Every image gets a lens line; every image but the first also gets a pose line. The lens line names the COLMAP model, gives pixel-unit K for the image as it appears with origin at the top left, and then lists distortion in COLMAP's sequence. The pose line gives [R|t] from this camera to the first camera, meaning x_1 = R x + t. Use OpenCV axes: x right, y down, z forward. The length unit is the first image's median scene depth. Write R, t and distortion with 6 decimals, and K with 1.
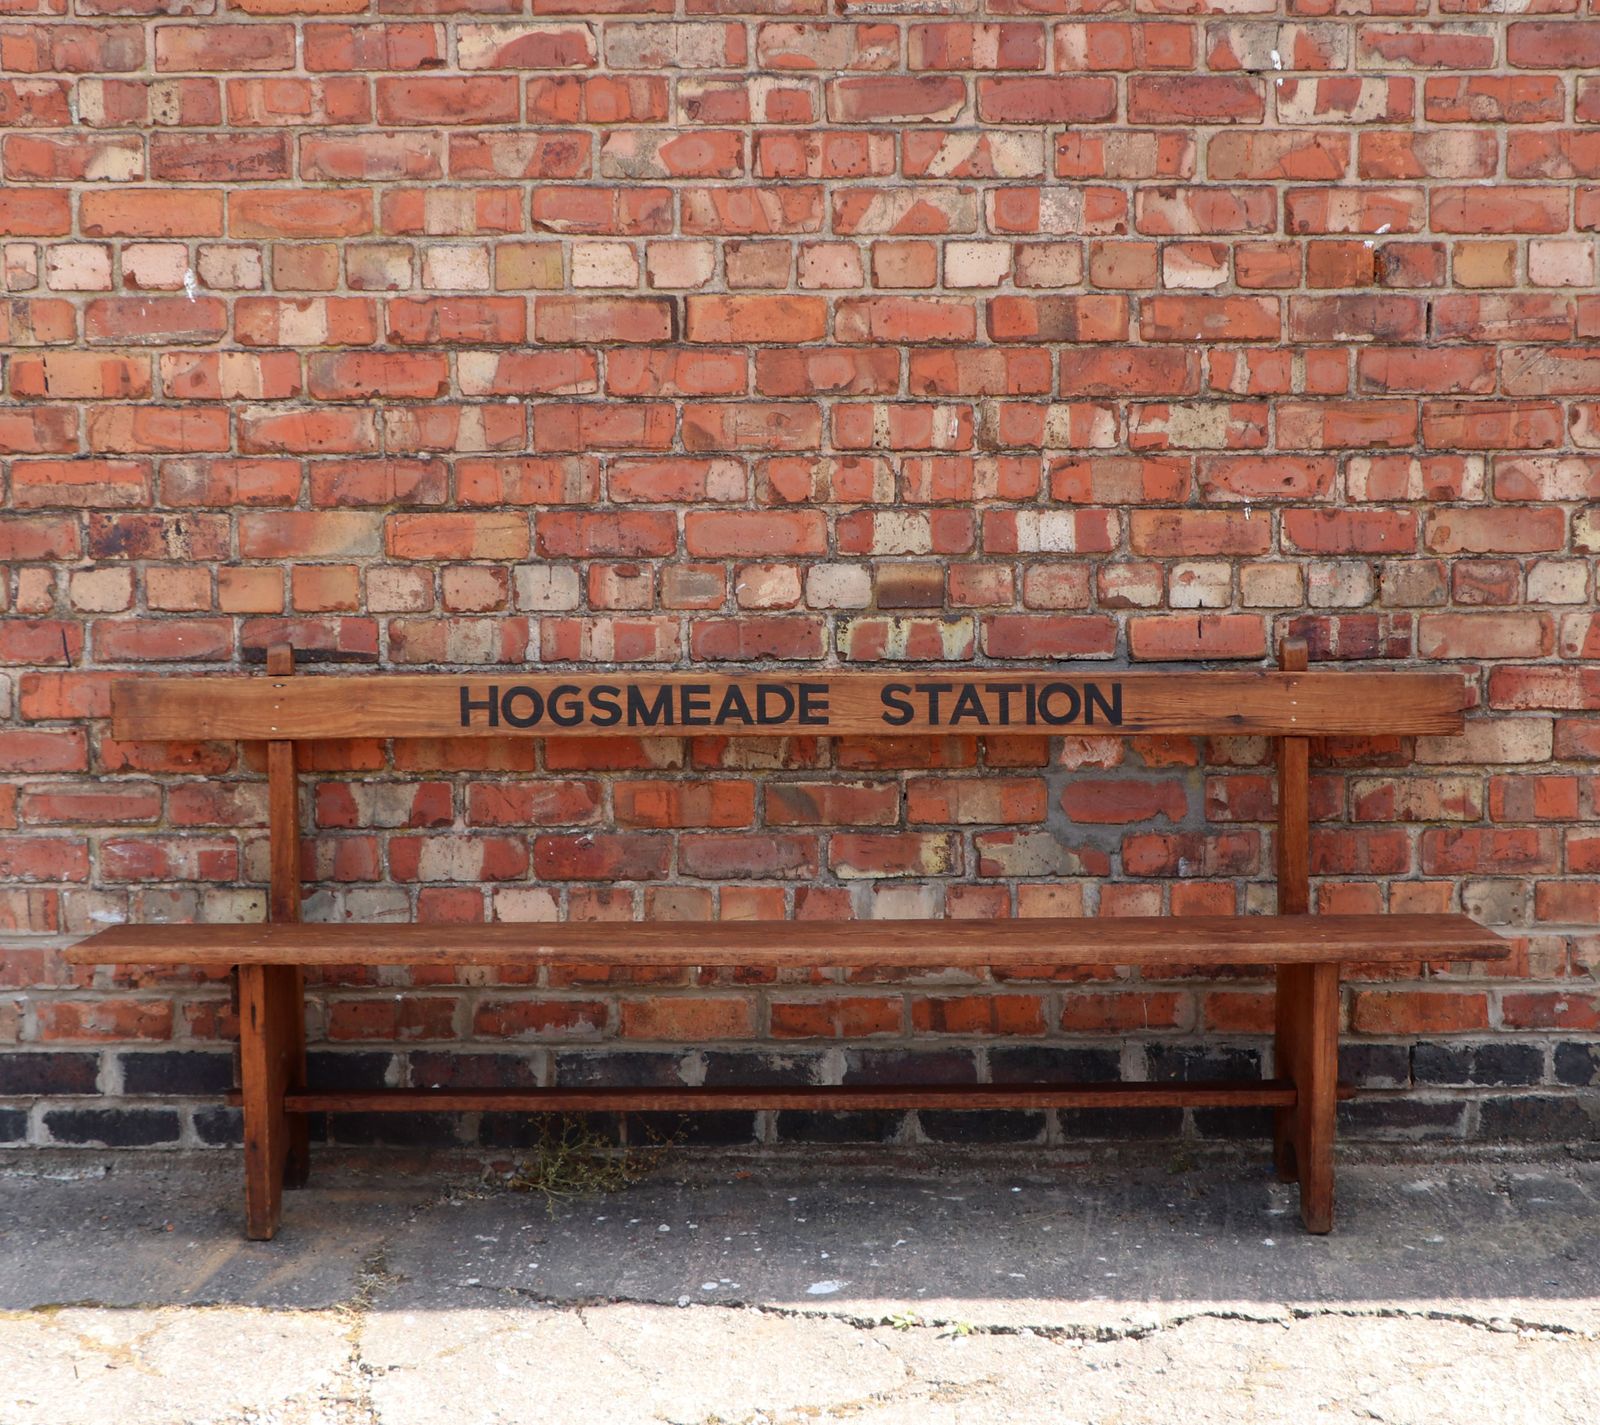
lens RADIAL K [[2798.2, 0, 857.1], [0, 2798.2, 729.4], [0, 0, 1]] dist [-0.048262, 0.000000]
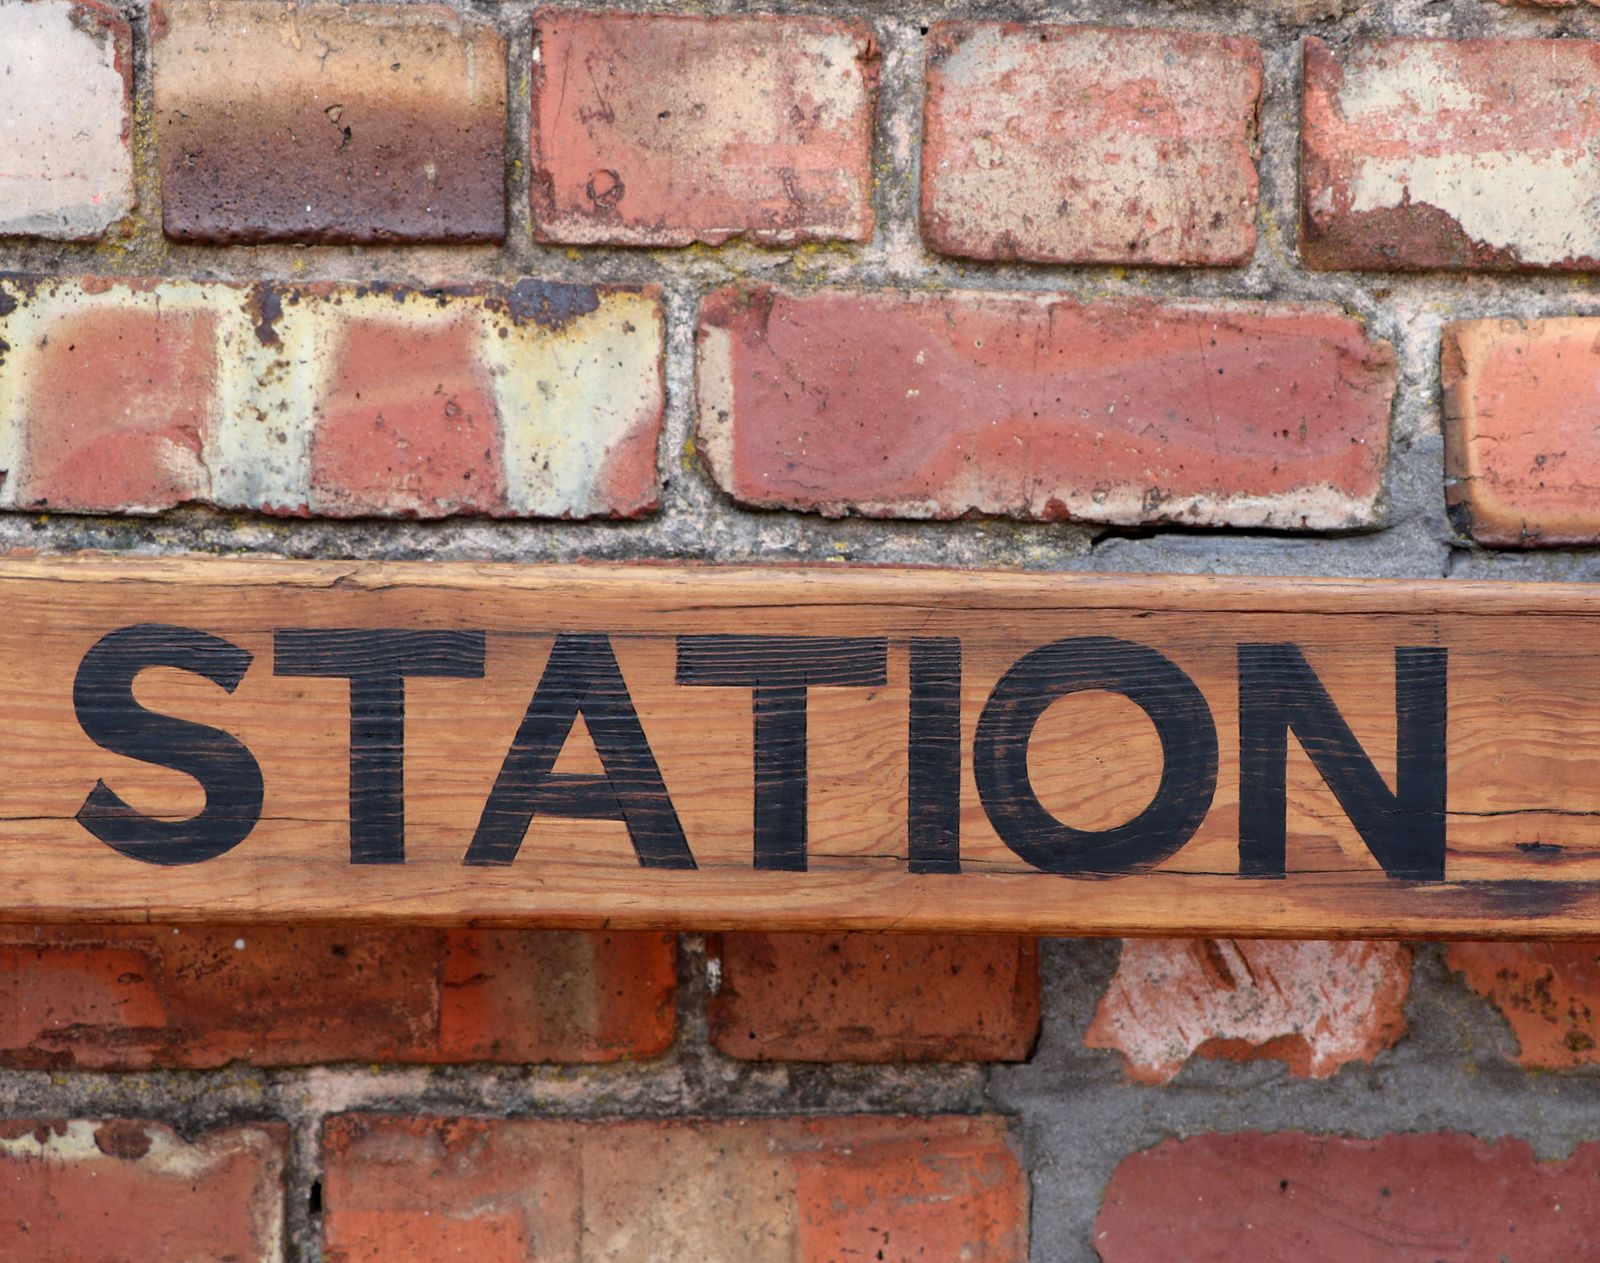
lens RADIAL K [[2479.6, 0, 1013.1], [0, 2479.6, 713.8], [0, 0, 1]] dist [-0.066087, 0.000000]
pose [[0.999103, 0.017637, 0.038509, 0.059915], [-0.017525, 0.999841, -0.003226, -0.011049], [-0.038560, 0.002548, 0.999253, 0.829382]]
